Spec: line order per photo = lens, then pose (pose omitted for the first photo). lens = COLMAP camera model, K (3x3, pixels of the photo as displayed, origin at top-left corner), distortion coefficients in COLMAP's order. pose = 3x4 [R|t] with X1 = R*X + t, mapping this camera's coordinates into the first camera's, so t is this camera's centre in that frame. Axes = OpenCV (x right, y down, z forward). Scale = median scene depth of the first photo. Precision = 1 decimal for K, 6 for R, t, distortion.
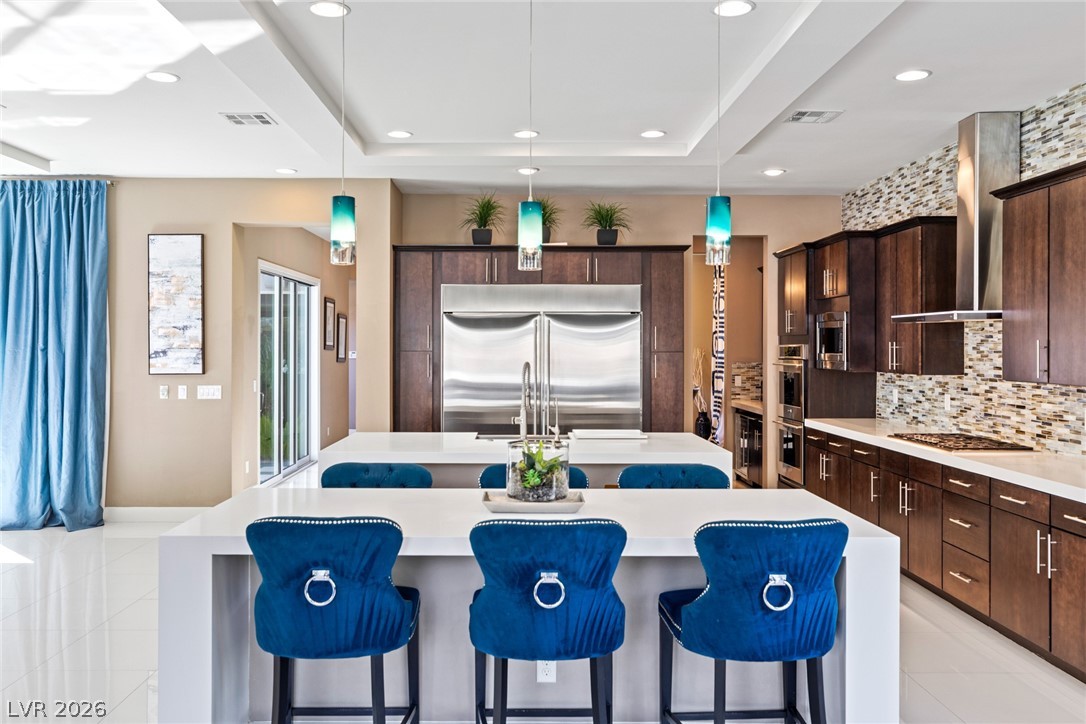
lens RADIAL K [[870.7, 0, 521.3], [0, 870.7, 343.7], [0, 0, 1]] dist [-0.012604, -0.006958]
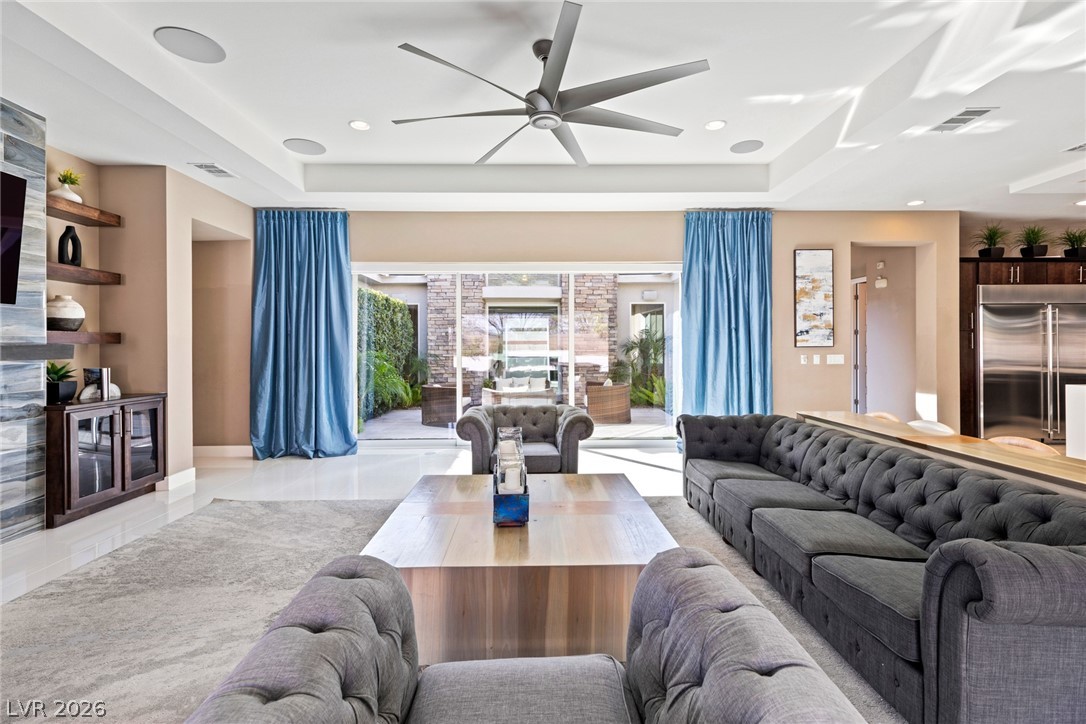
lens RADIAL K [[484.7, 0, 546.4], [0, 484.7, 343.9], [0, 0, 1]] dist [0.003759, 0.000403]
pose [[0.999912, -0.004464, 0.012455, -0.854264], [0.004467, 0.999990, -0.000209, 0.028497], [-0.012453, 0.000265, 0.999922, 0.205131]]
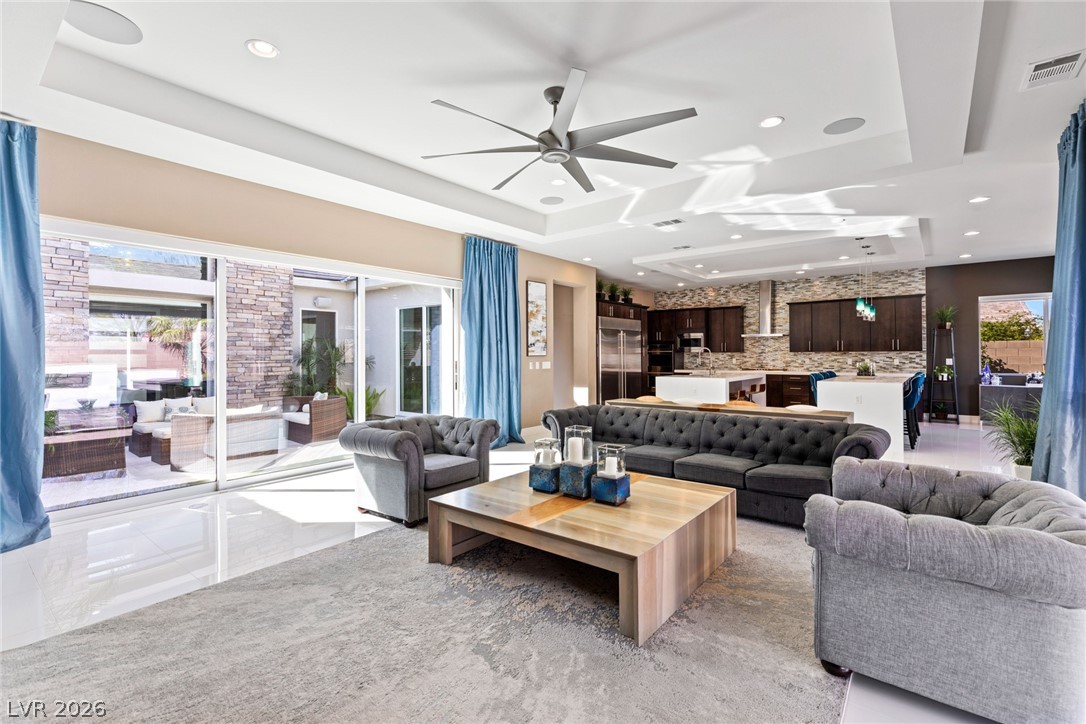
lens RADIAL K [[484.7, 0, 539.3], [0, 484.7, 348.2], [0, 0, 1]] dist [0.003759, 0.000403]
pose [[0.632114, 0.006081, 0.774852, -1.217322], [0.003186, 0.999940, -0.010446, 0.029723], [-0.774869, 0.009071, 0.632057, 0.331618]]
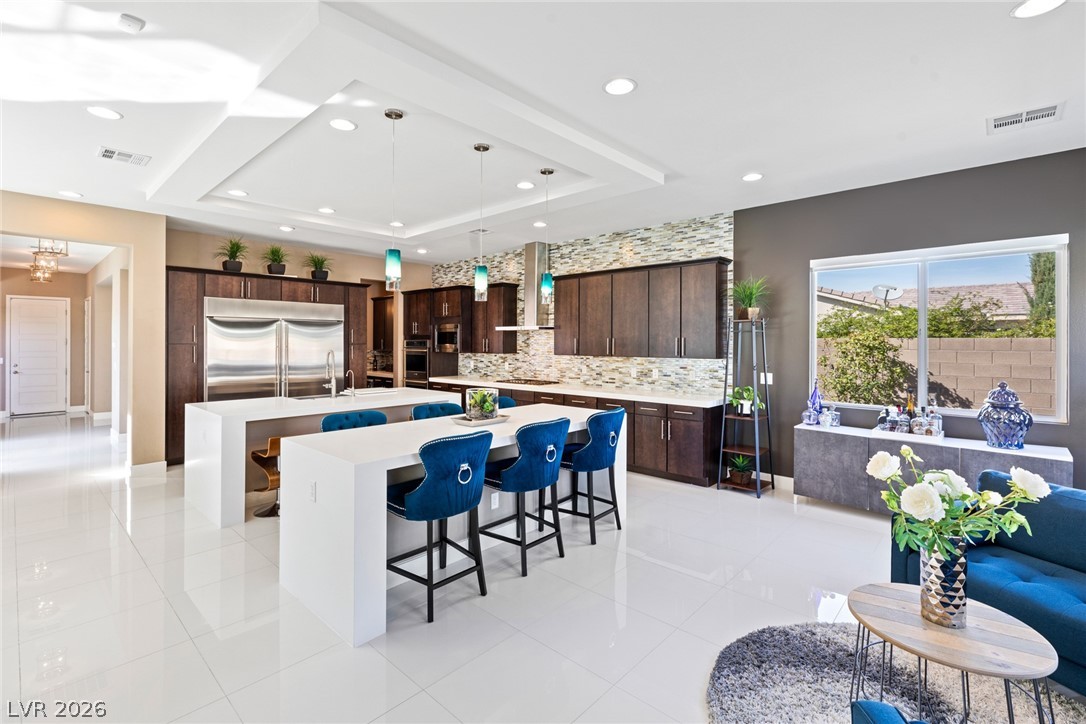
lens RADIAL K [[484.7, 0, 541.7], [0, 484.7, 339.5], [0, 0, 1]] dist [0.003759, 0.000403]
pose [[0.675238, 0.003008, 0.737594, -0.313917], [-0.002084, 0.999995, -0.002170, 0.001329], [-0.737597, -0.000072, 0.675241, 0.071775]]
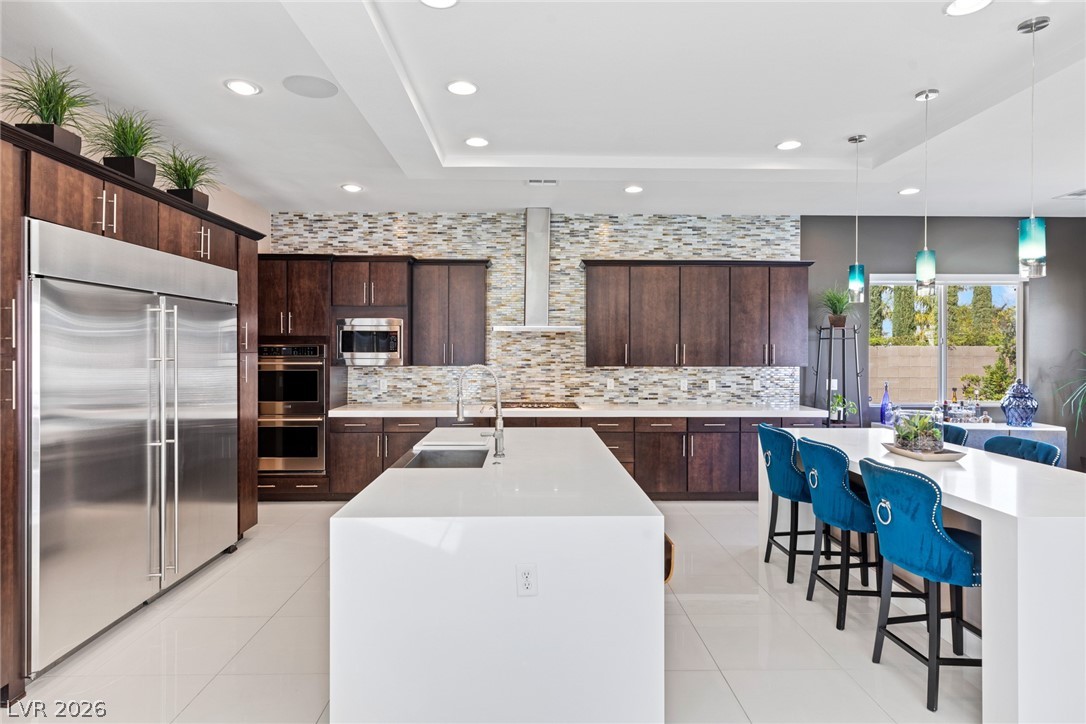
lens RADIAL K [[587.4, 0, 539.6], [0, 587.4, 349.4], [0, 0, 1]] dist [0.002207, 0.000112]
pose [[-0.015801, -0.002210, 0.999873, -0.442222], [-0.005866, 0.999981, 0.002117, 0.003854], [-0.999858, -0.005832, -0.015814, 0.745553]]
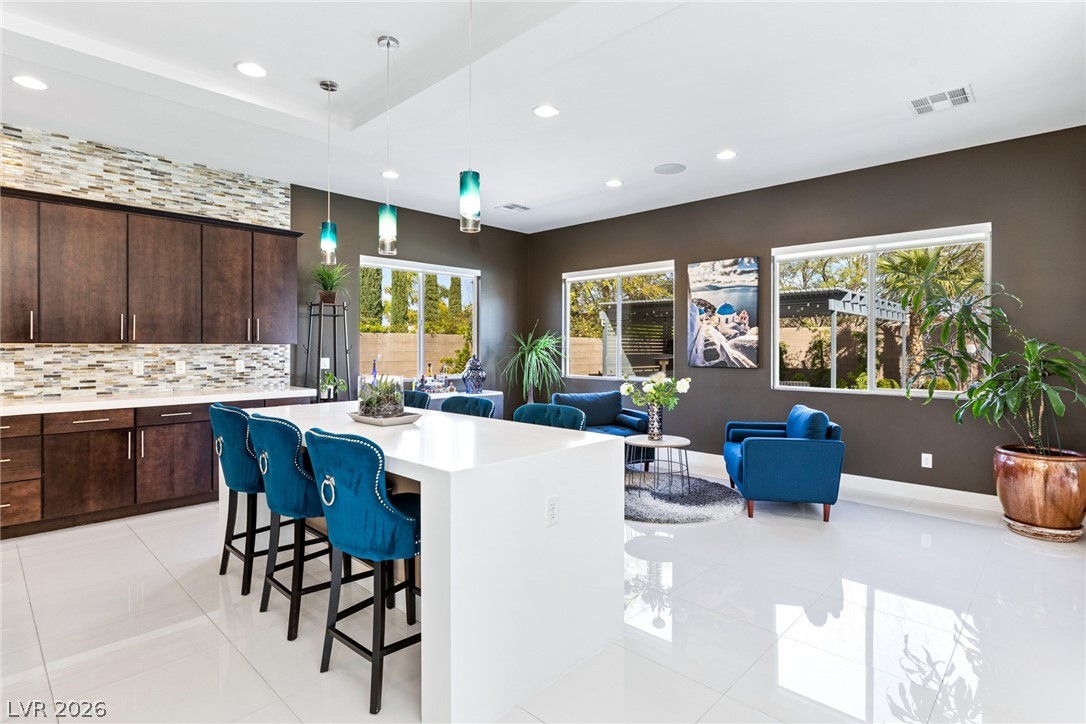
lens RADIAL K [[549.4, 0, 536.3], [0, 549.4, 346.4], [0, 0, 1]] dist [0.010802, -0.002712]
pose [[-0.716422, -0.003650, 0.697658, -0.356769], [-0.005461, 0.999985, -0.000376, 0.029162], [-0.697646, -0.004079, -0.716431, 0.656341]]
